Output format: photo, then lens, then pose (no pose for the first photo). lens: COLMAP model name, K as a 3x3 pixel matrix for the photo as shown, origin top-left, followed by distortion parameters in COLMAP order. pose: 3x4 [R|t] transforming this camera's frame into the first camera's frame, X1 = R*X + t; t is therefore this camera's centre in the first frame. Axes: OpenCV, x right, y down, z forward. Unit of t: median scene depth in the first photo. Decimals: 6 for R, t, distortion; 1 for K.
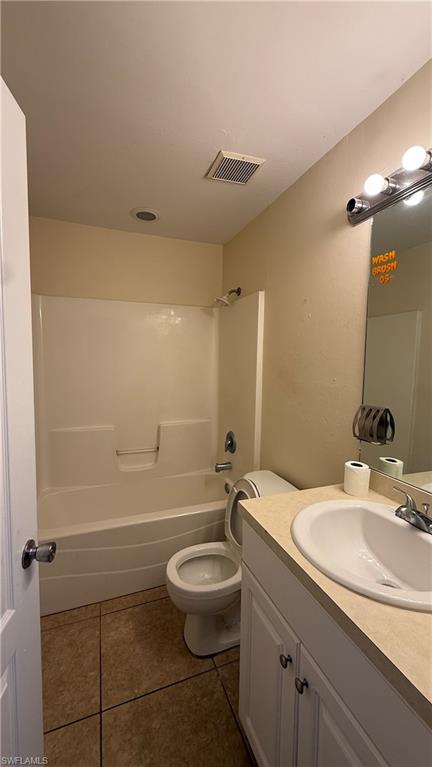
lens RADIAL K [[306.0, 0, 215.9], [0, 306.0, 382.9], [0, 0, 1]] dist [-0.002152, 0.000310]
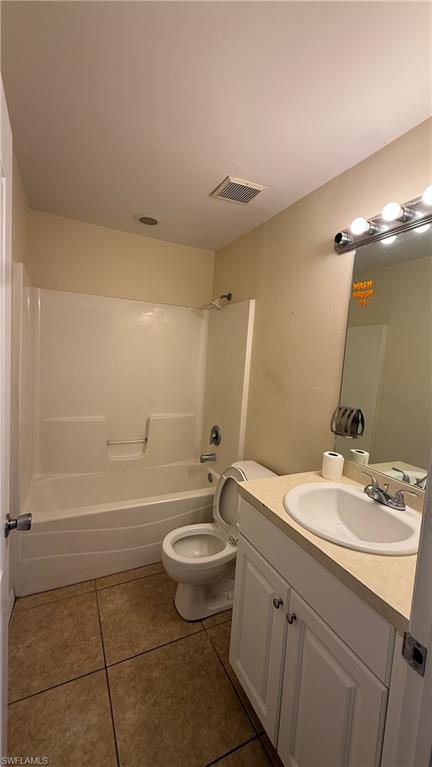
lens RADIAL K [[306.0, 0, 215.3], [0, 306.0, 383.4], [0, 0, 1]] dist [-0.002152, 0.000310]
pose [[0.994596, 0.041782, 0.095044, -0.106749], [-0.043226, 0.998978, 0.013176, -0.007871], [-0.094397, -0.017213, 0.995386, -0.129226]]
